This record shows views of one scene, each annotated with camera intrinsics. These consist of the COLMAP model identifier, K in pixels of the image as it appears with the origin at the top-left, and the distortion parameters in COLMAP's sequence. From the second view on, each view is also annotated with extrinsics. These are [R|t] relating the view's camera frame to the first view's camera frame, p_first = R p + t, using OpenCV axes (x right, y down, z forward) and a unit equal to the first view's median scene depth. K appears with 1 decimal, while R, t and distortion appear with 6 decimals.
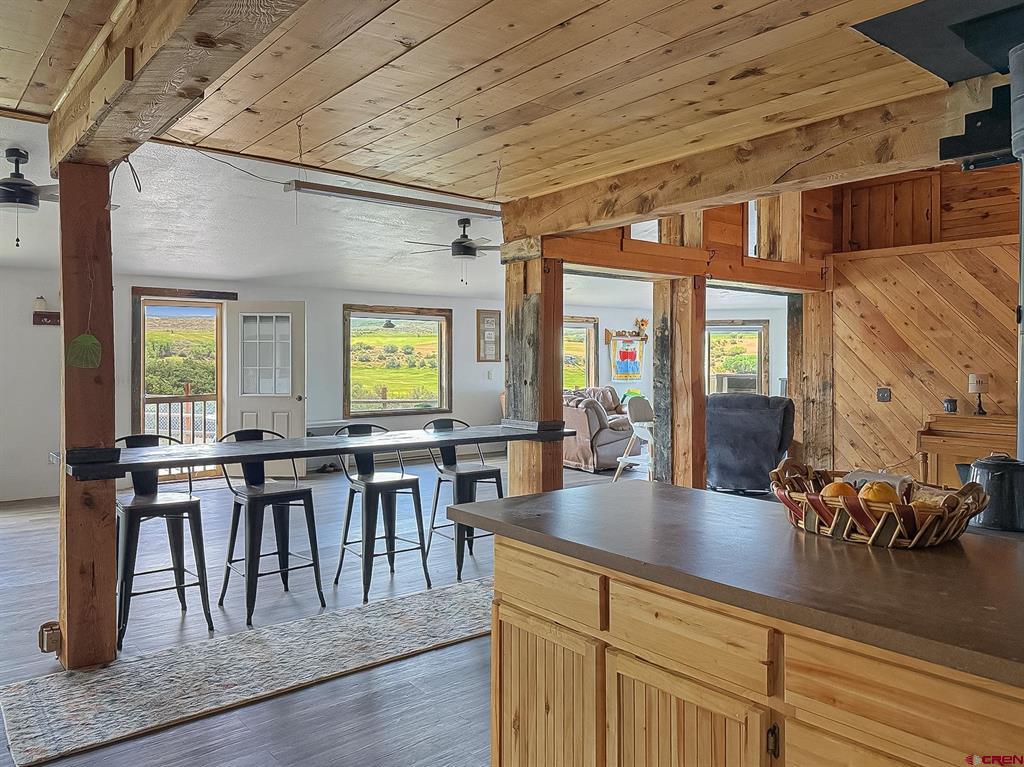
lens RADIAL K [[742.6, 0, 512.9], [0, 742.6, 366.0], [0, 0, 1]] dist [0.075195, -0.090785]
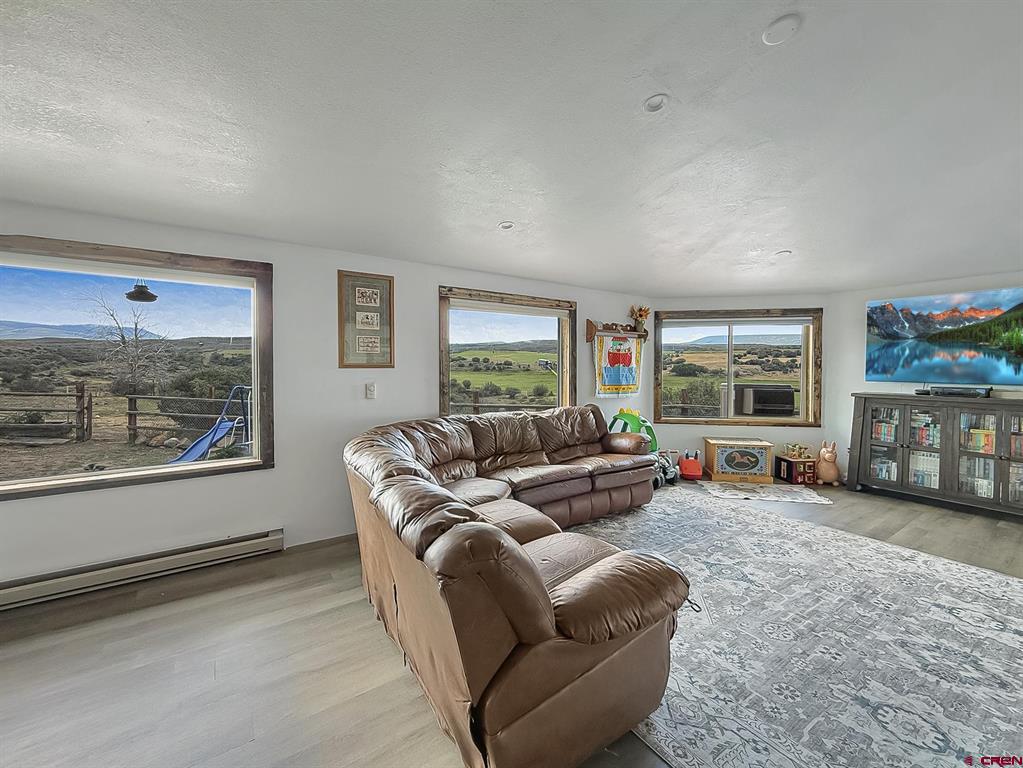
lens RADIAL K [[415.9, 0, 511.5], [0, 415.9, 384.0], [0, 0, 1]] dist [0.001131, -0.000140]
pose [[0.996373, 0.004871, -0.084953, 0.211926], [-0.001892, 0.999382, 0.035107, -0.009391], [0.085071, -0.034819, 0.995766, 1.474270]]
